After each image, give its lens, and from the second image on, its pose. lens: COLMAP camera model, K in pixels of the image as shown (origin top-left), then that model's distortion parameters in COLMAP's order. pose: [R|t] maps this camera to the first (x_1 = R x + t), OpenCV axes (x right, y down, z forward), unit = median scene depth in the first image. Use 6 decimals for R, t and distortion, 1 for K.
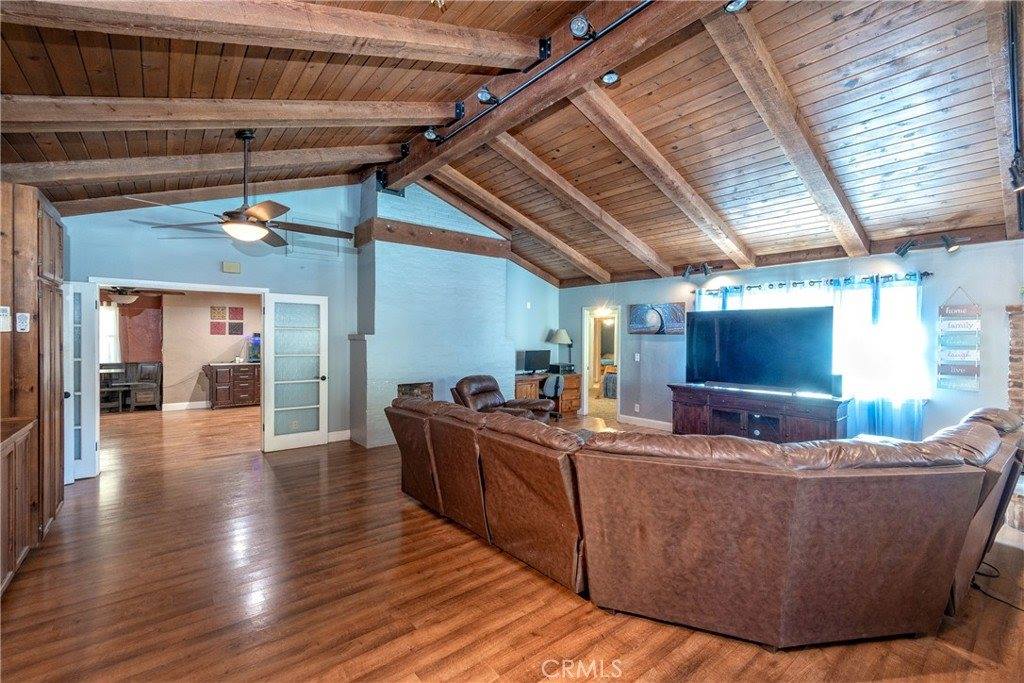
lens RADIAL K [[442.4, 0, 513.0], [0, 442.4, 341.0], [0, 0, 1]] dist [0.014914, -0.000096]
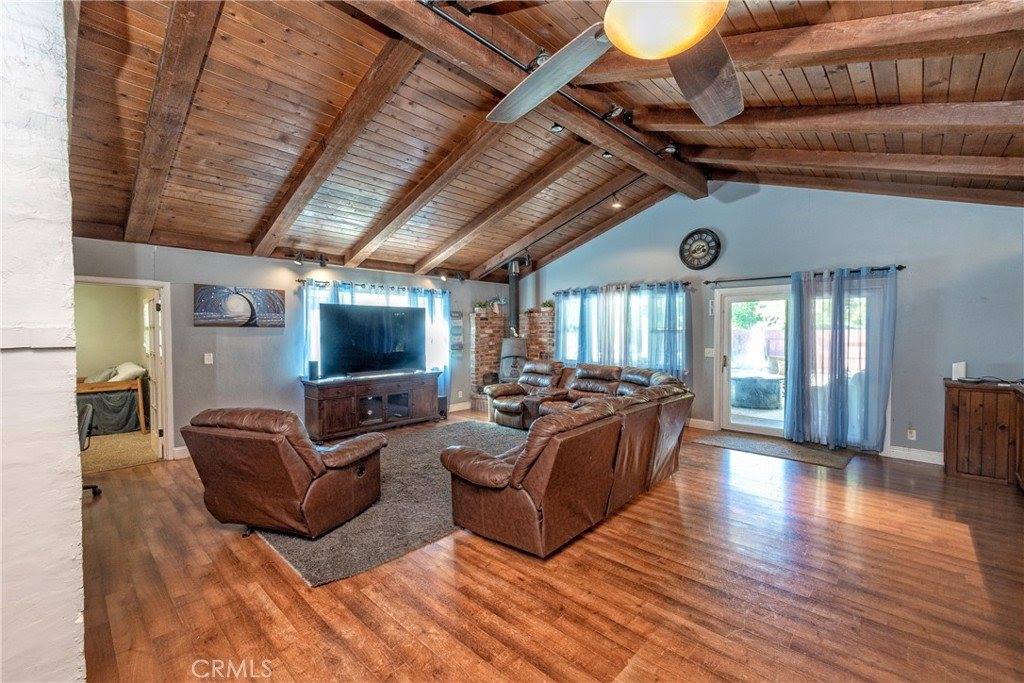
lens RADIAL K [[442.4, 0, 514.7], [0, 442.4, 337.6], [0, 0, 1]] dist [0.014914, -0.000096]
pose [[-0.136650, -0.030114, 0.990162, -0.733196], [0.004573, 0.999508, 0.031029, -0.025732], [-0.990609, 0.008768, -0.136445, 0.893300]]
